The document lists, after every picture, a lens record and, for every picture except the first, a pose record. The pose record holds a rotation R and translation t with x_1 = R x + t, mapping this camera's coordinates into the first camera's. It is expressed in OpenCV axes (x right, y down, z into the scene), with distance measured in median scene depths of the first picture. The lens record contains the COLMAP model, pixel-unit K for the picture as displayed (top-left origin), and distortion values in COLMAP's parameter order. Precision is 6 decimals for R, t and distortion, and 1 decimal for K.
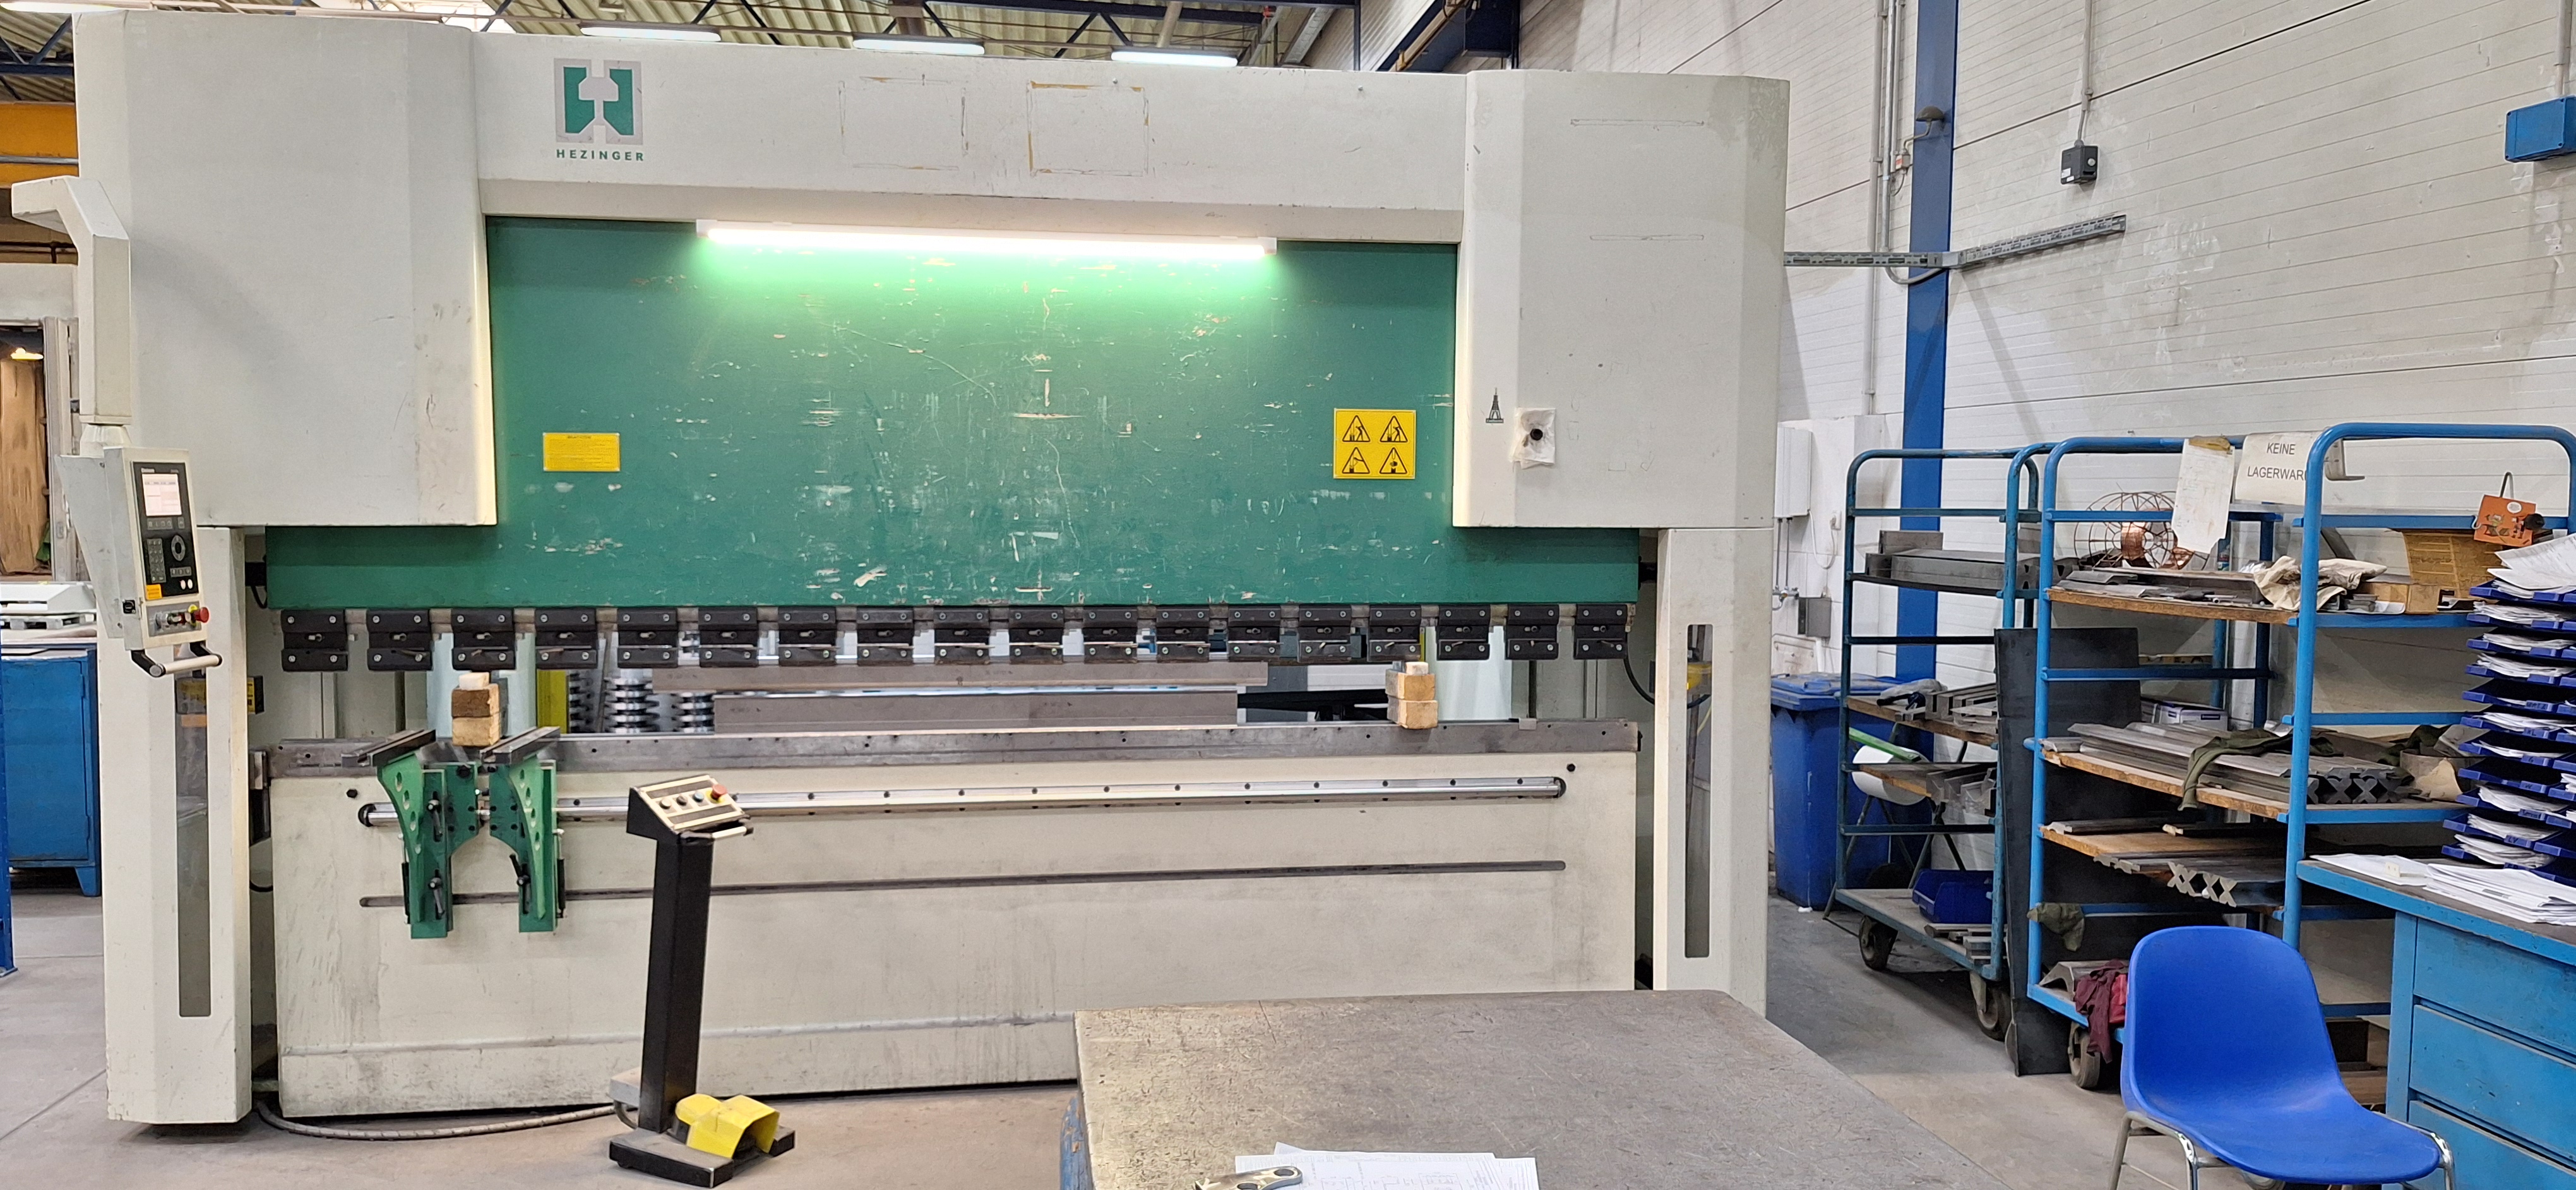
lens RADIAL K [[1816.6, 0, 1284.1], [0, 1816.6, 597.3], [0, 0, 1]] dist [0.047175, 0.000538]
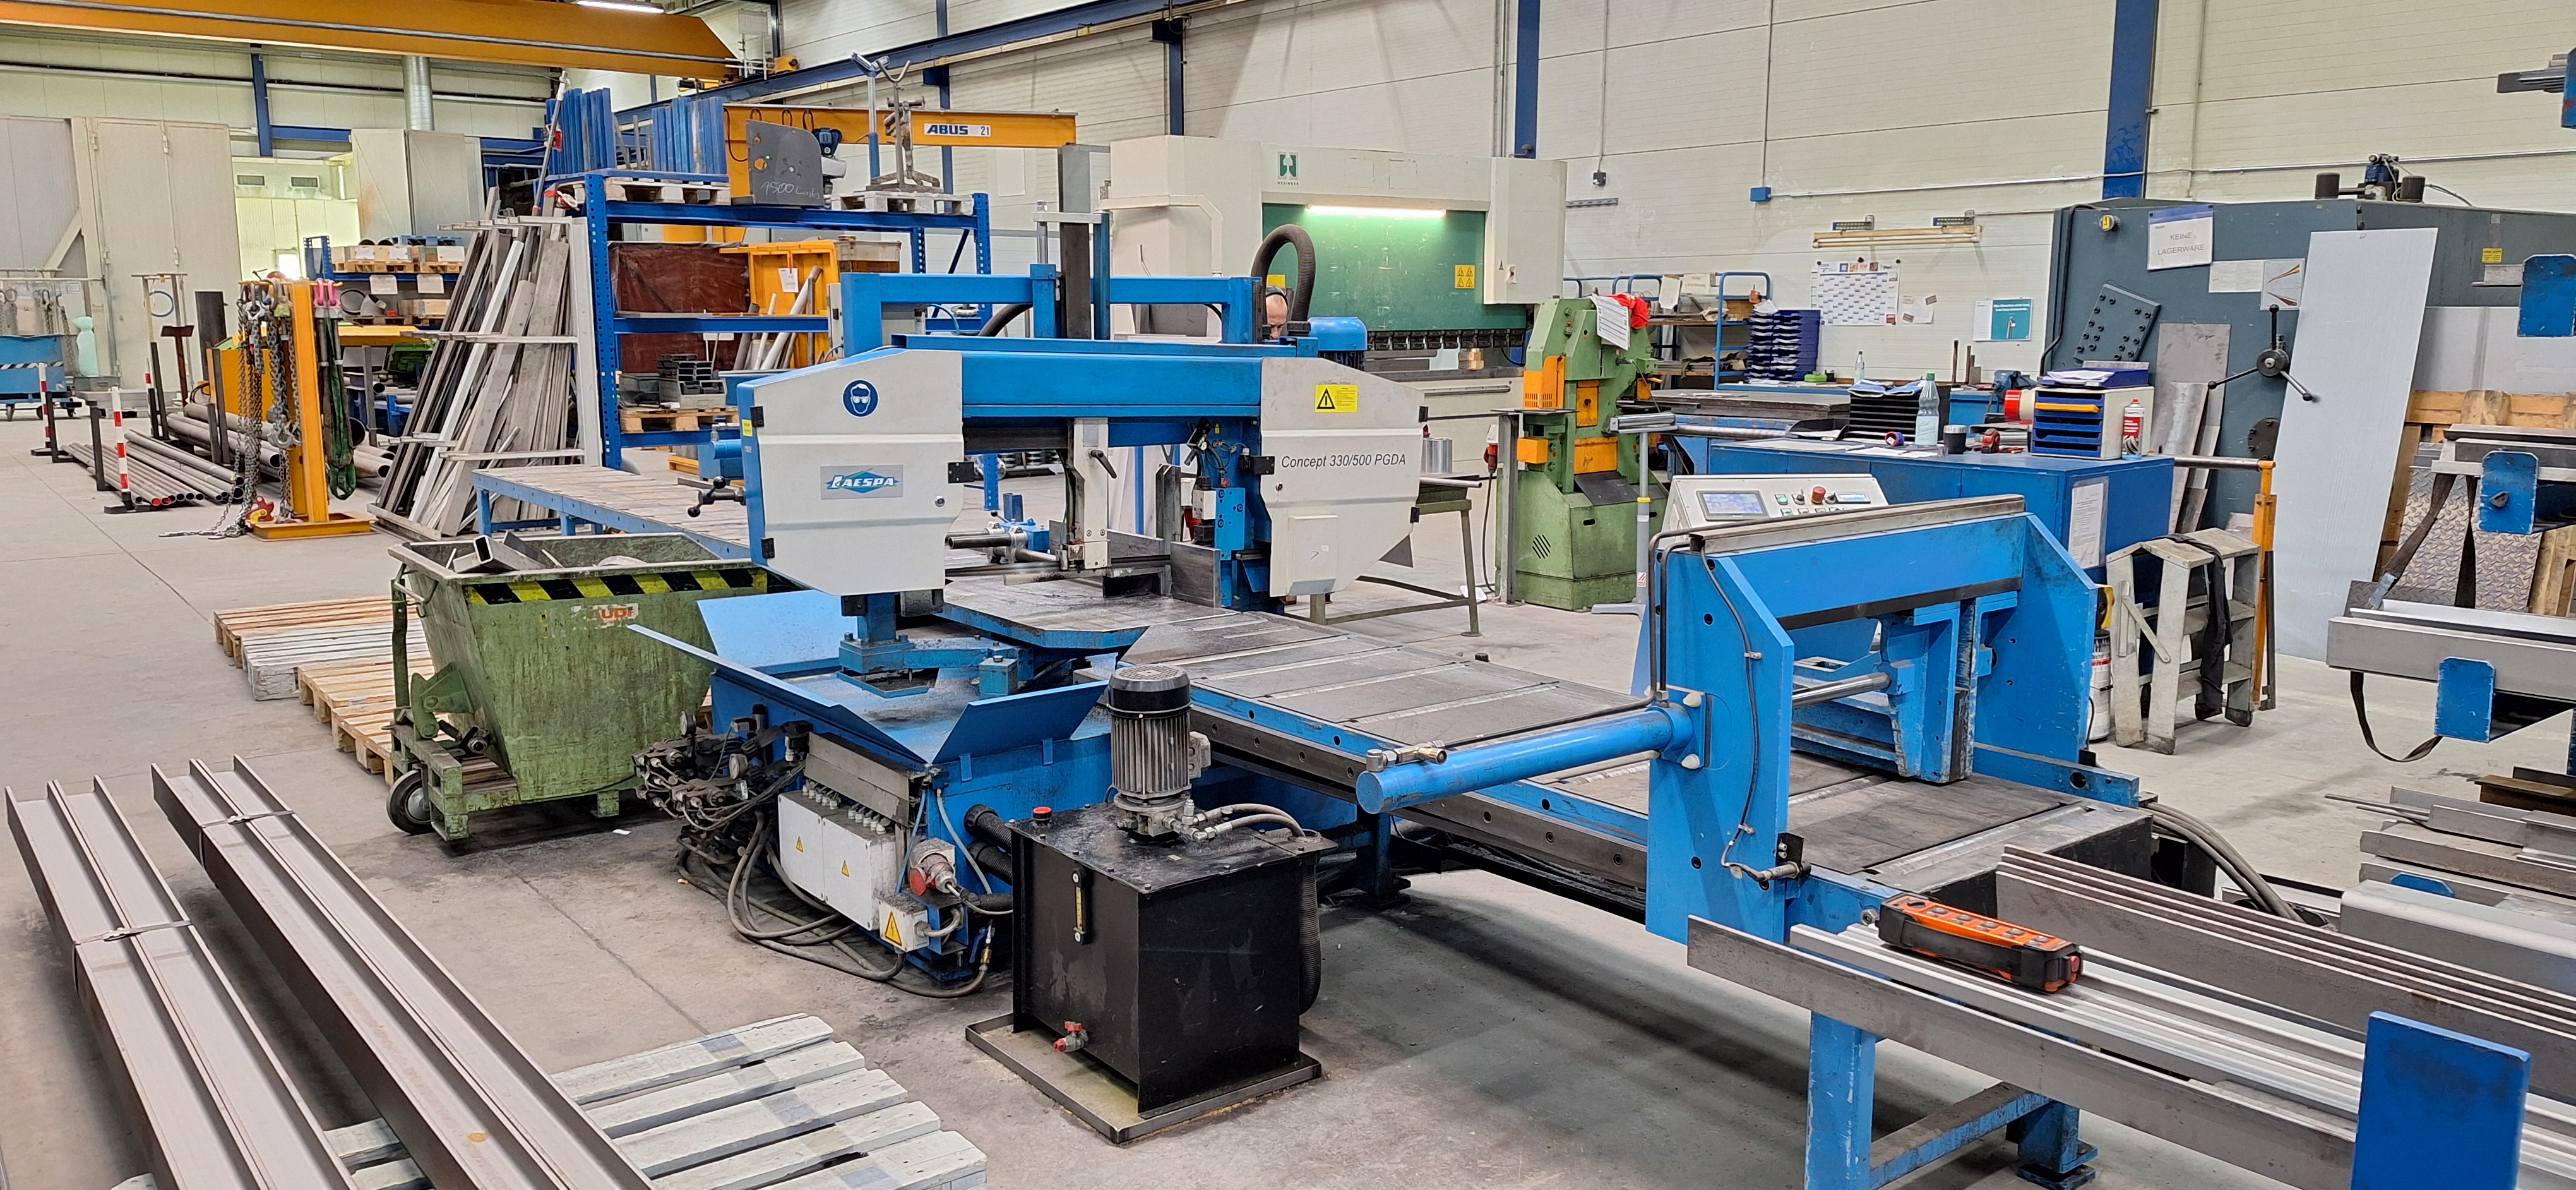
lens RADIAL K [[1816.6, 0, 1284.0], [0, 1816.6, 591.0], [0, 0, 1]] dist [0.047175, 0.000538]
pose [[0.855956, -0.090820, 0.509009, -1.862834], [0.040204, 0.993163, 0.109599, 0.095344], [-0.515483, -0.073348, 0.853755, -1.541030]]
